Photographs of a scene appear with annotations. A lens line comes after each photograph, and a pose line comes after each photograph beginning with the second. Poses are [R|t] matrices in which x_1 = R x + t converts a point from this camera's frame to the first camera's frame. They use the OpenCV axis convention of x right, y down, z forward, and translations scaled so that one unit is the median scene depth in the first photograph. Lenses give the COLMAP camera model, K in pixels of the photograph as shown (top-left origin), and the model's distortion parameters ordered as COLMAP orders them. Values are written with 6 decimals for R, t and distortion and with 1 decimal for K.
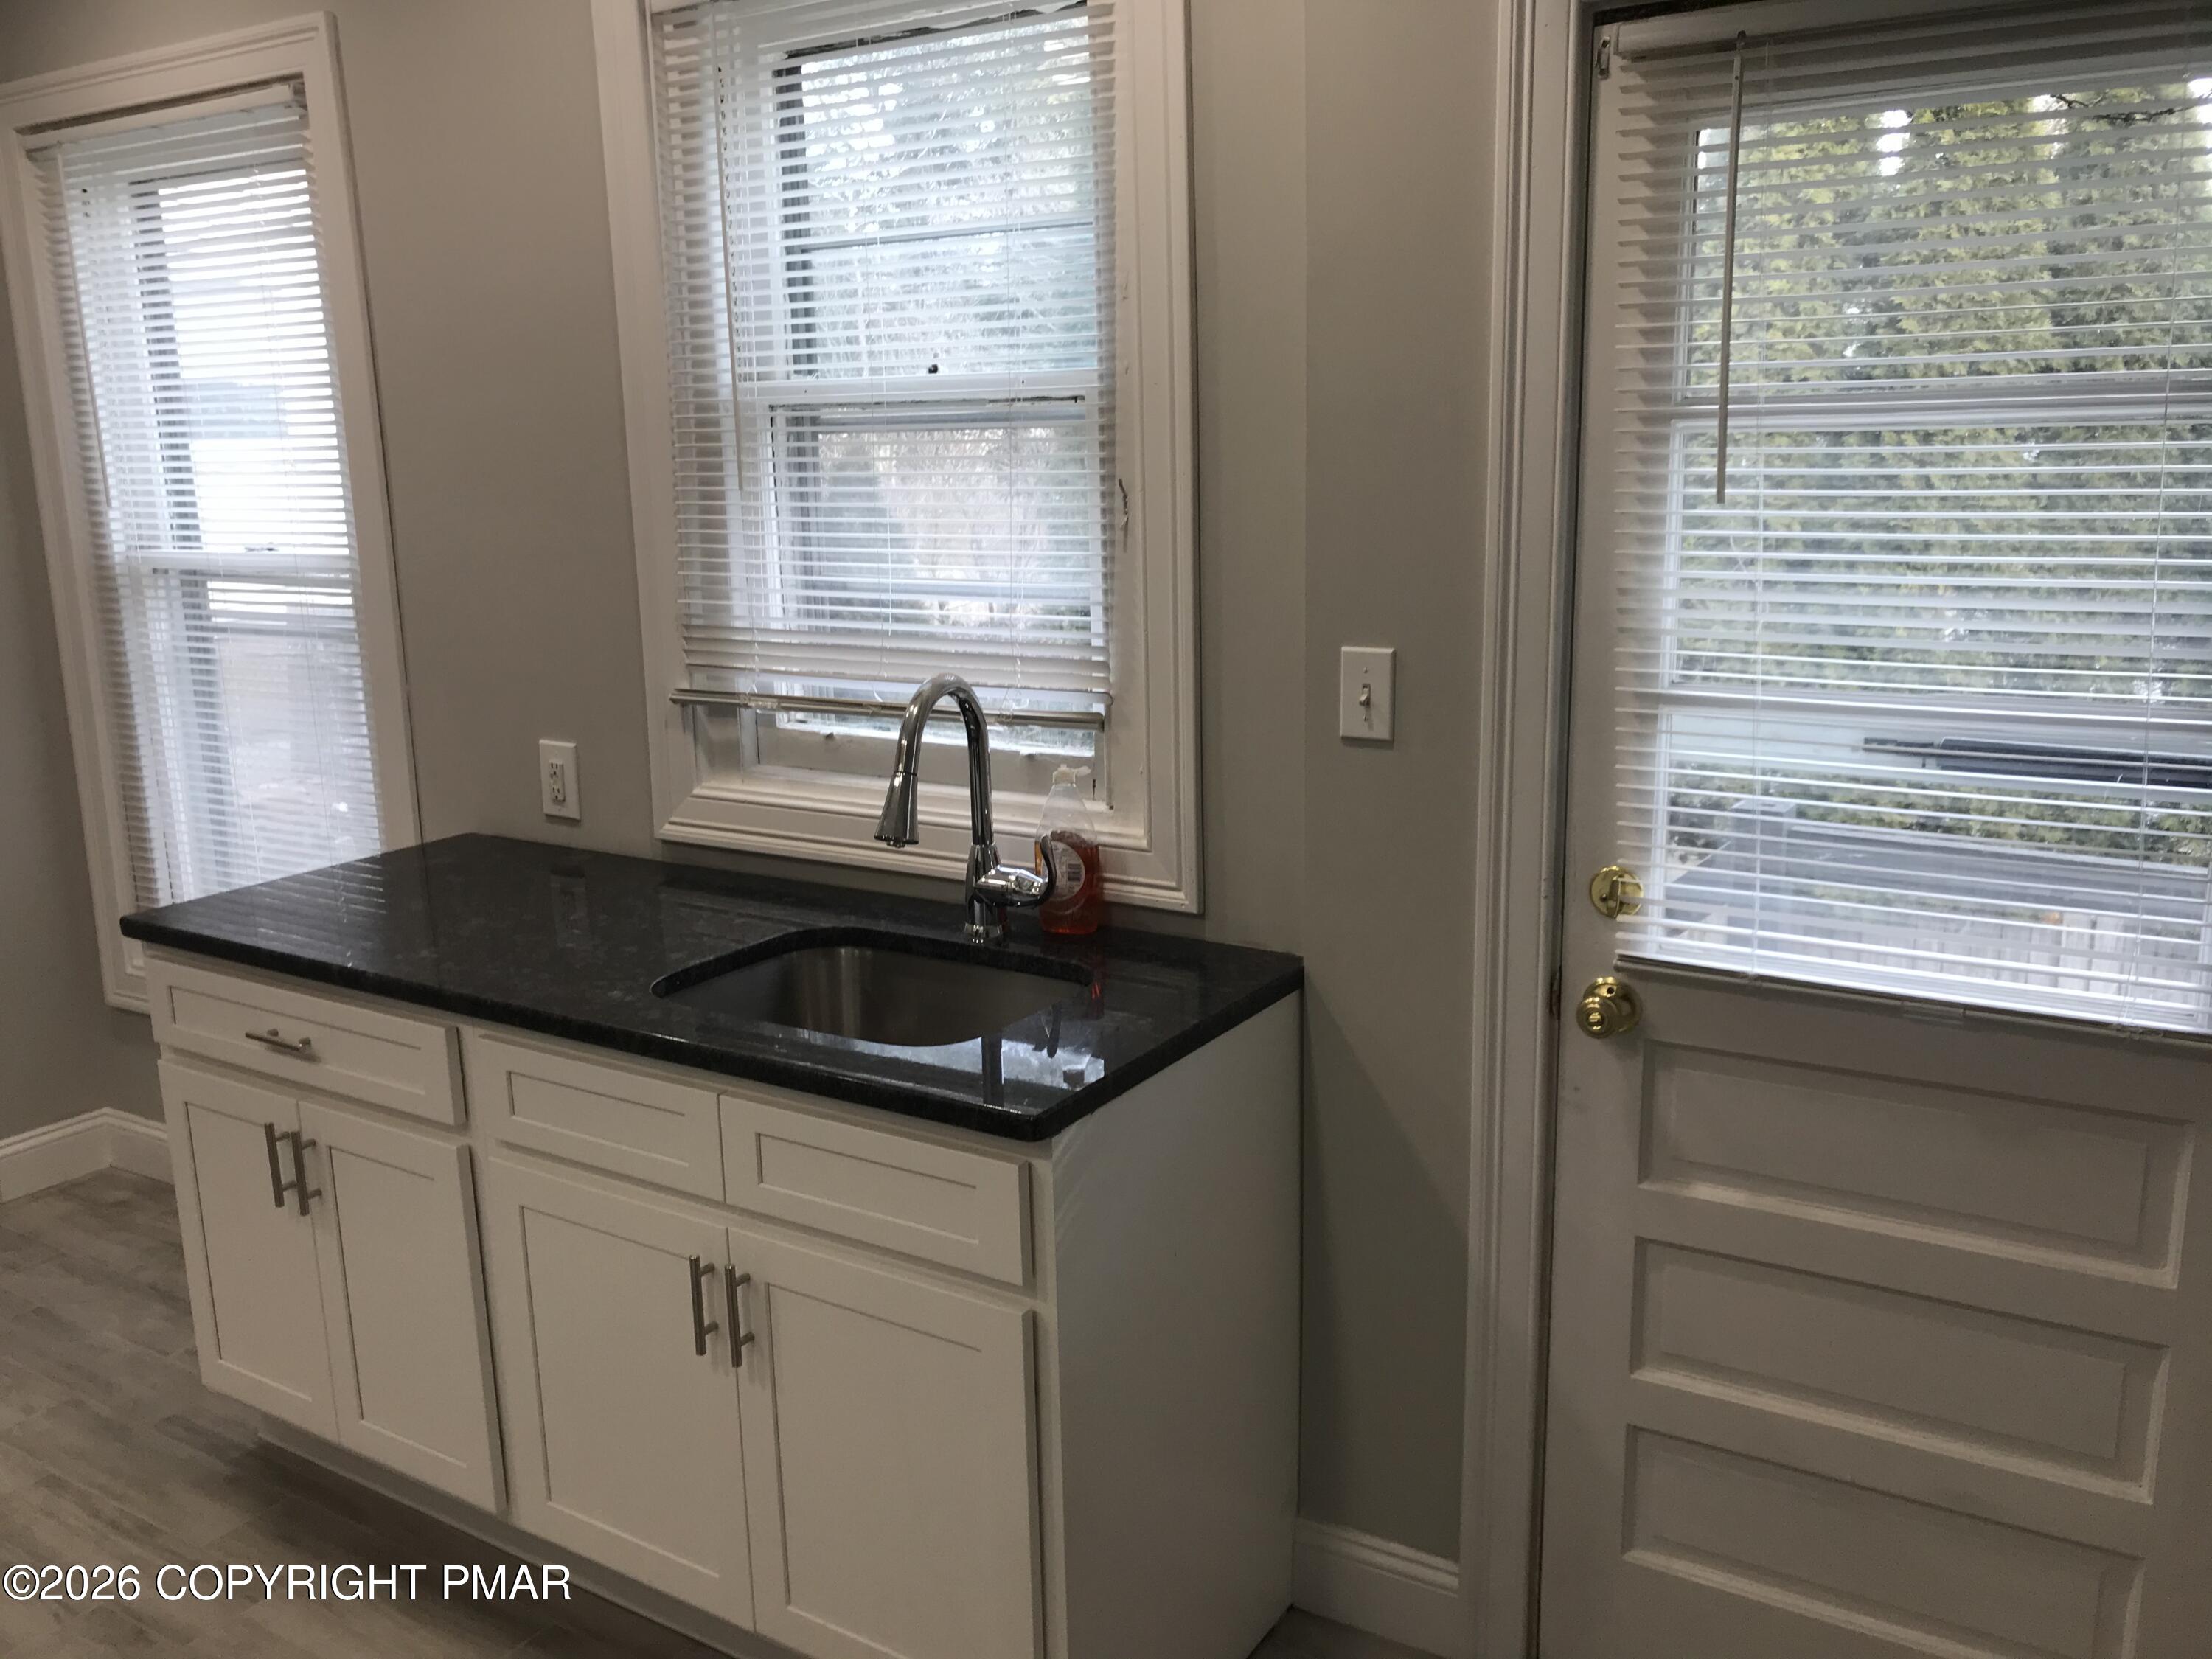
lens RADIAL K [[1773.8, 0, 1111.0], [0, 1773.8, 815.3], [0, 0, 1]] dist [0.054325, -0.081805]
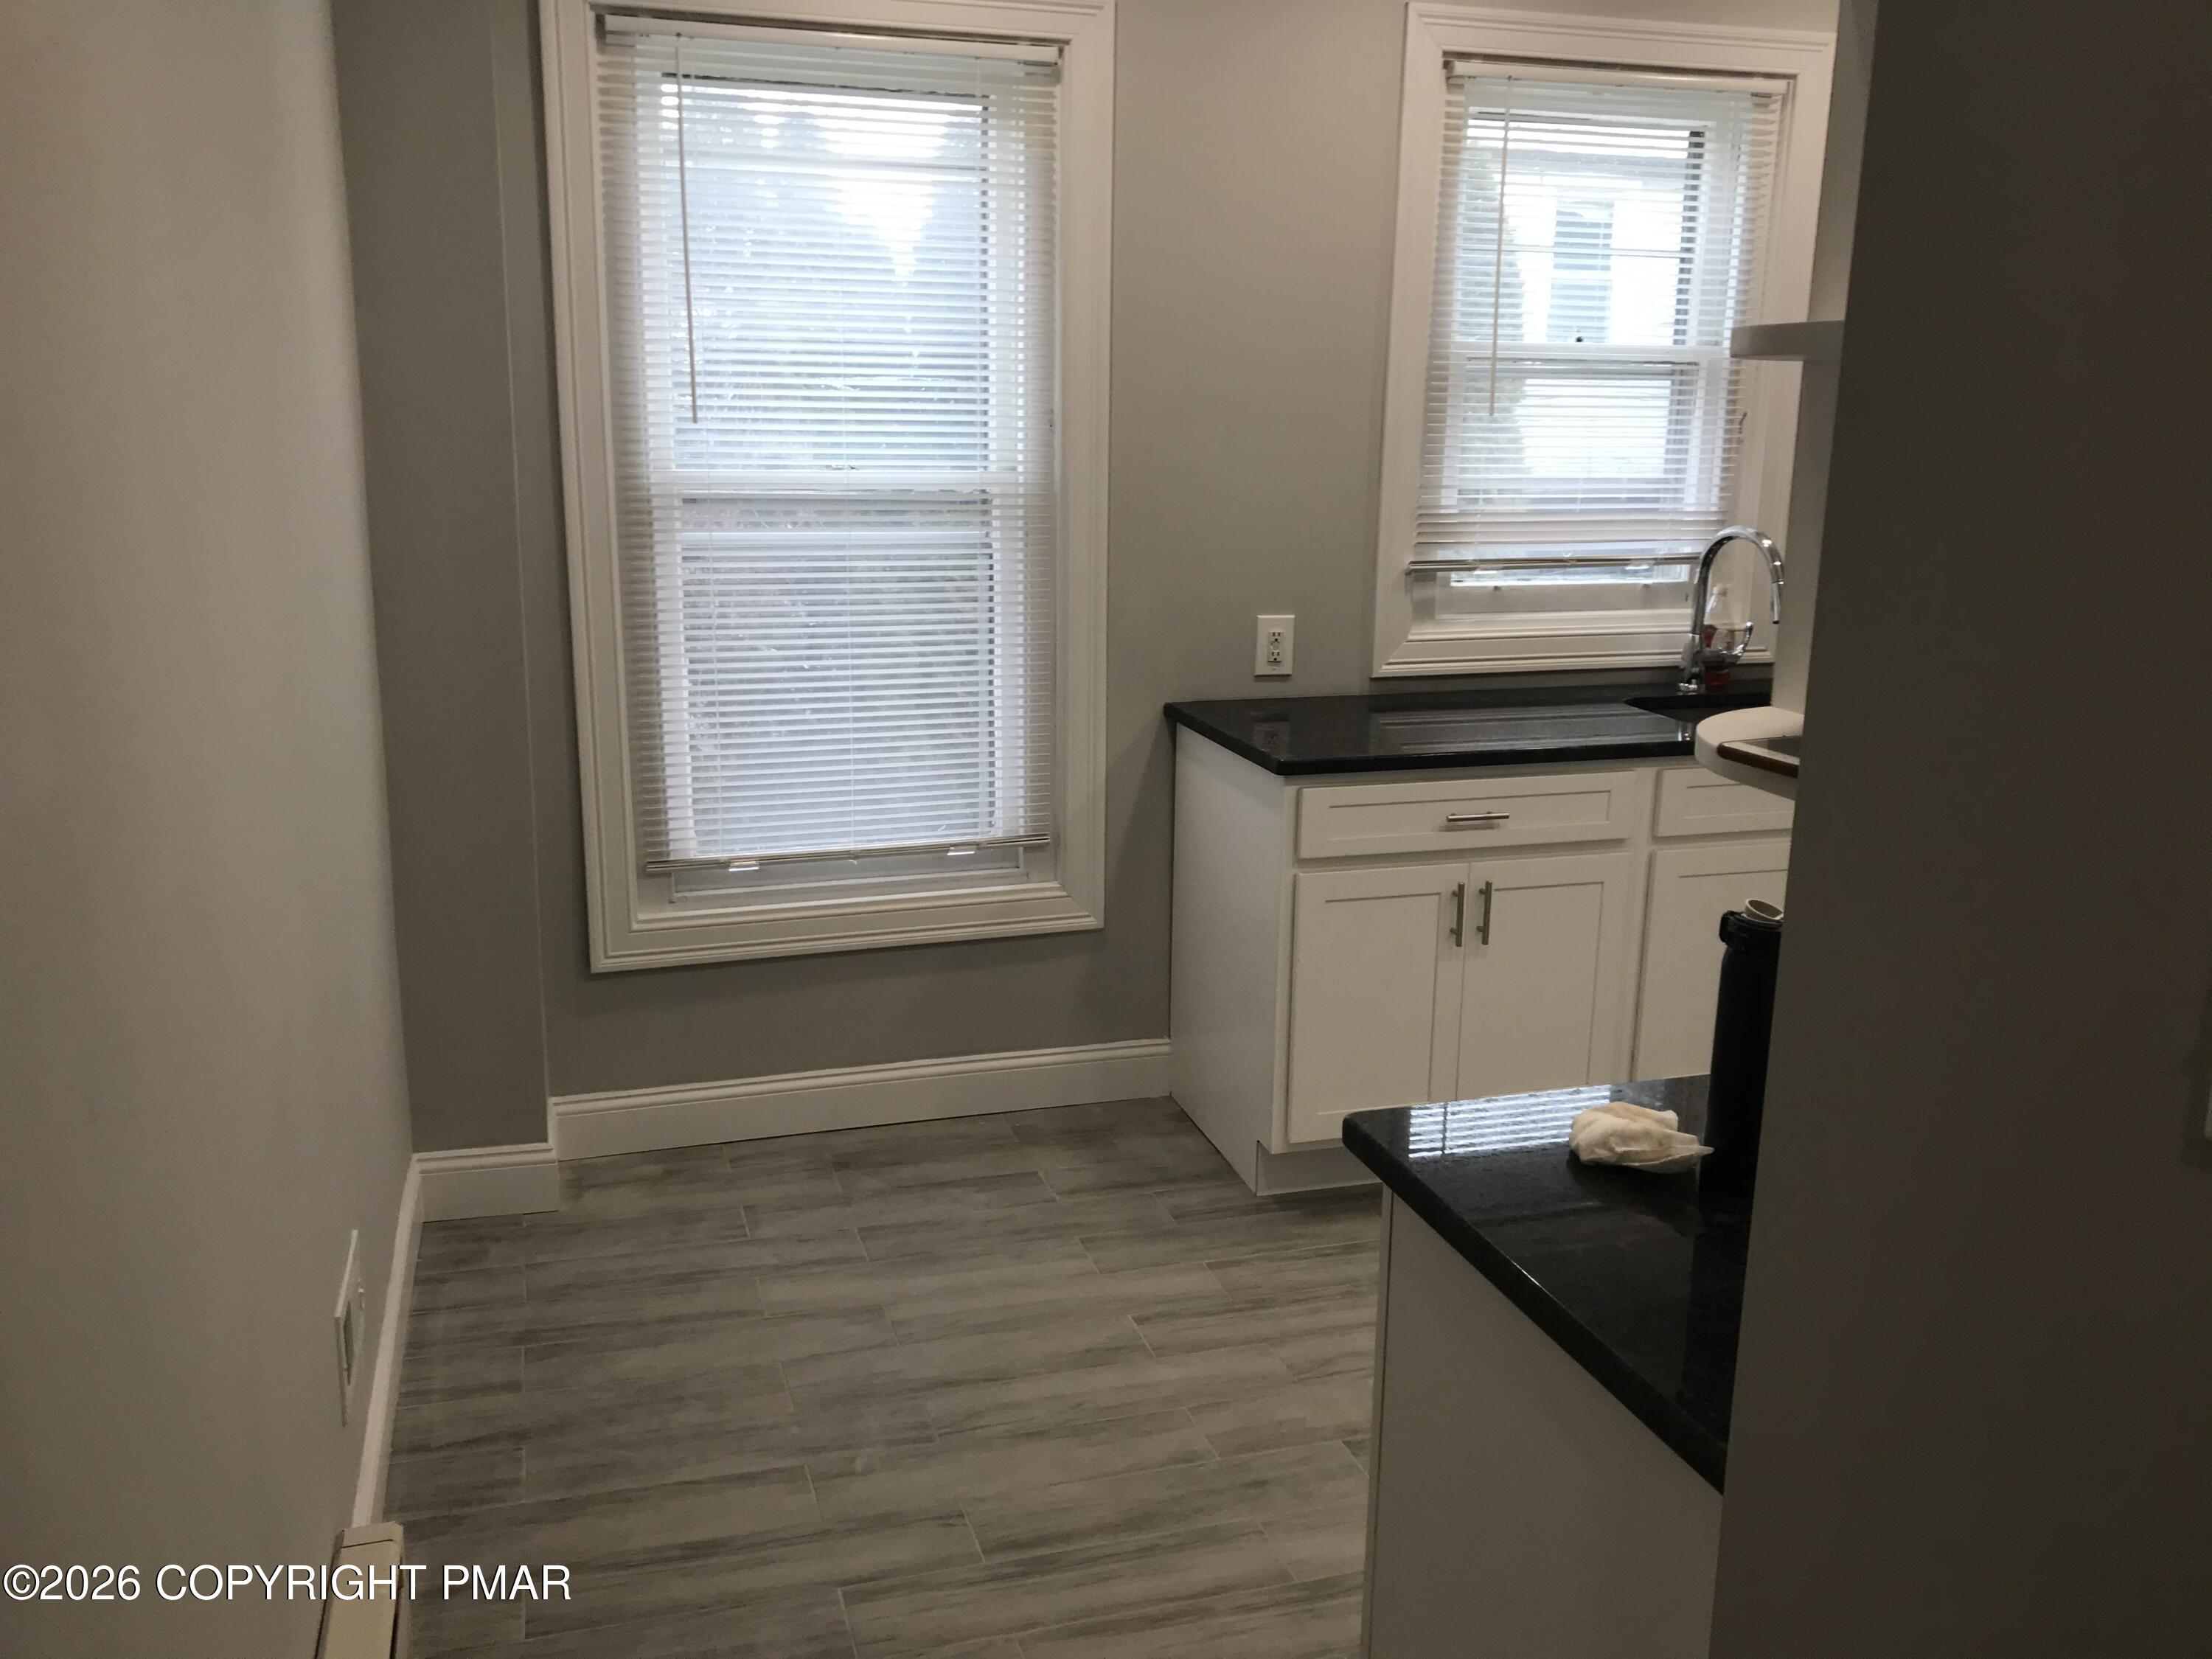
lens RADIAL K [[1824.6, 0, 1105.1], [0, 1824.6, 813.4], [0, 0, 1]] dist [0.052031, -0.074355]
pose [[0.644404, -0.145393, 0.750735, -1.484060], [0.126819, 0.988482, 0.082580, -0.025068], [-0.754095, 0.041993, 0.655421, 0.259838]]
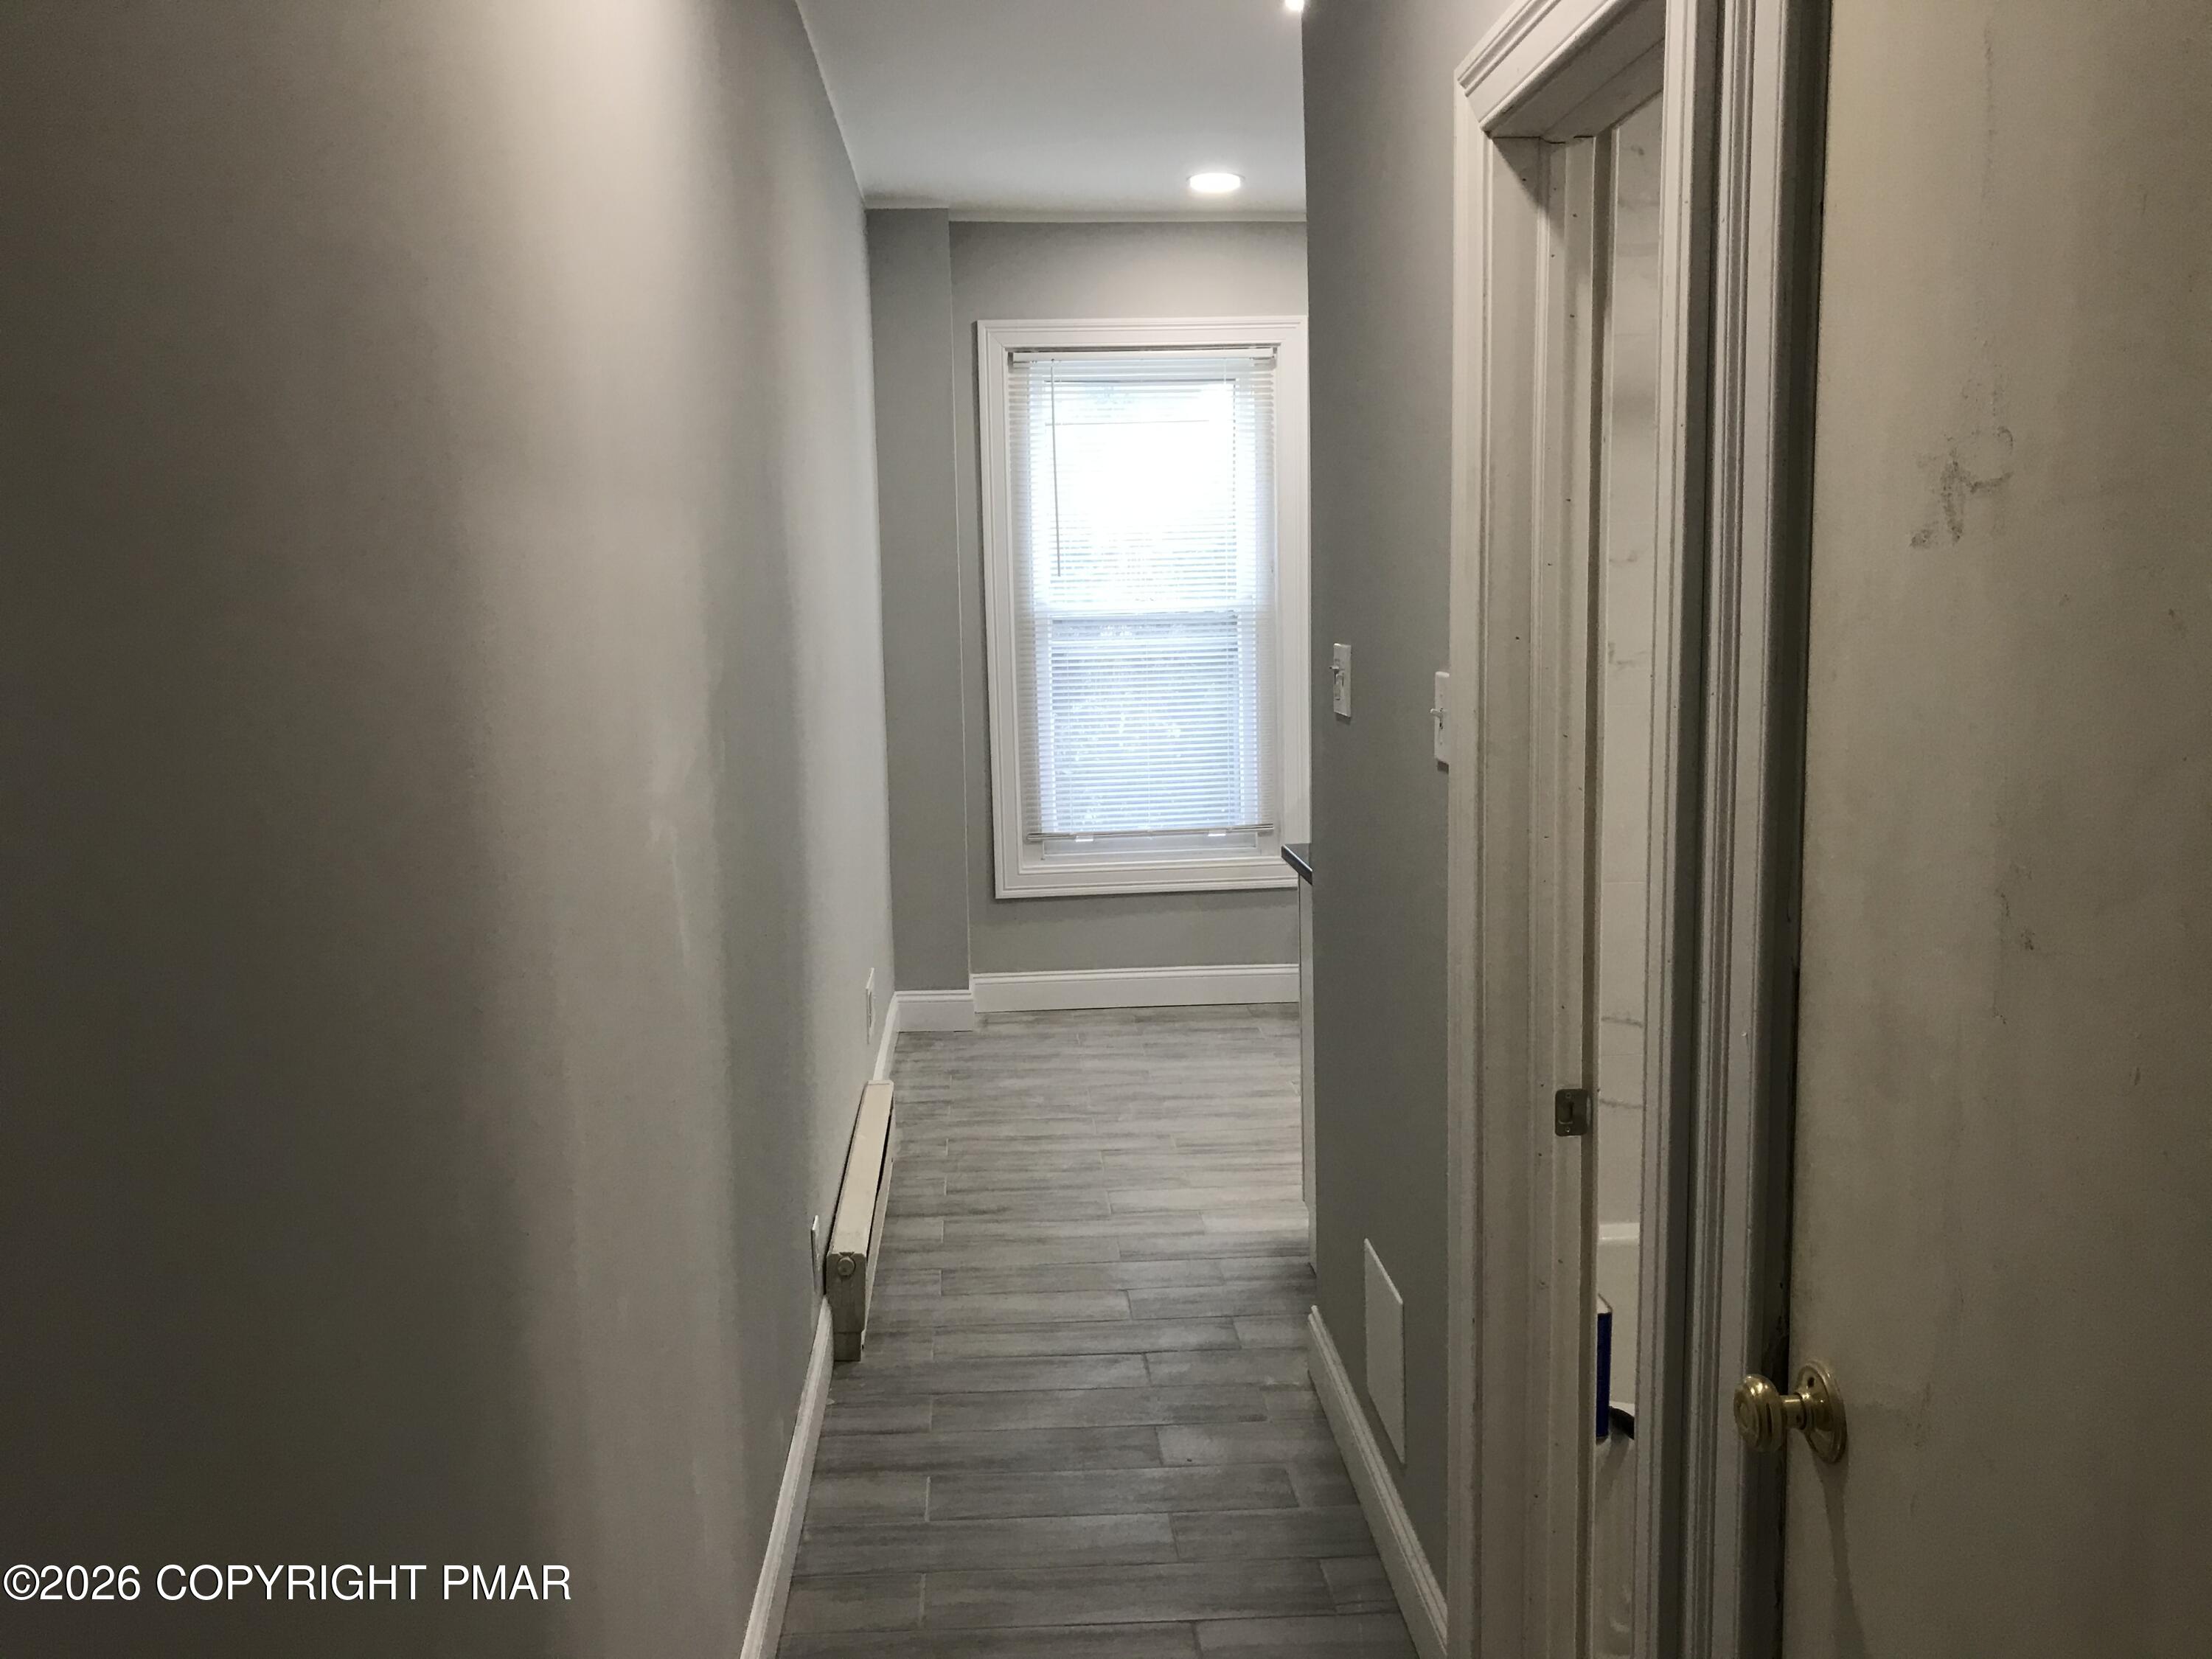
lens RADIAL K [[1773.8, 0, 1111.0], [0, 1773.8, 815.3], [0, 0, 1]] dist [0.054325, -0.081805]
pose [[0.802639, -0.080092, 0.591063, -1.893896], [0.127517, 0.991075, -0.038867, 0.147008], [-0.582674, 0.106567, 0.805689, -0.407711]]
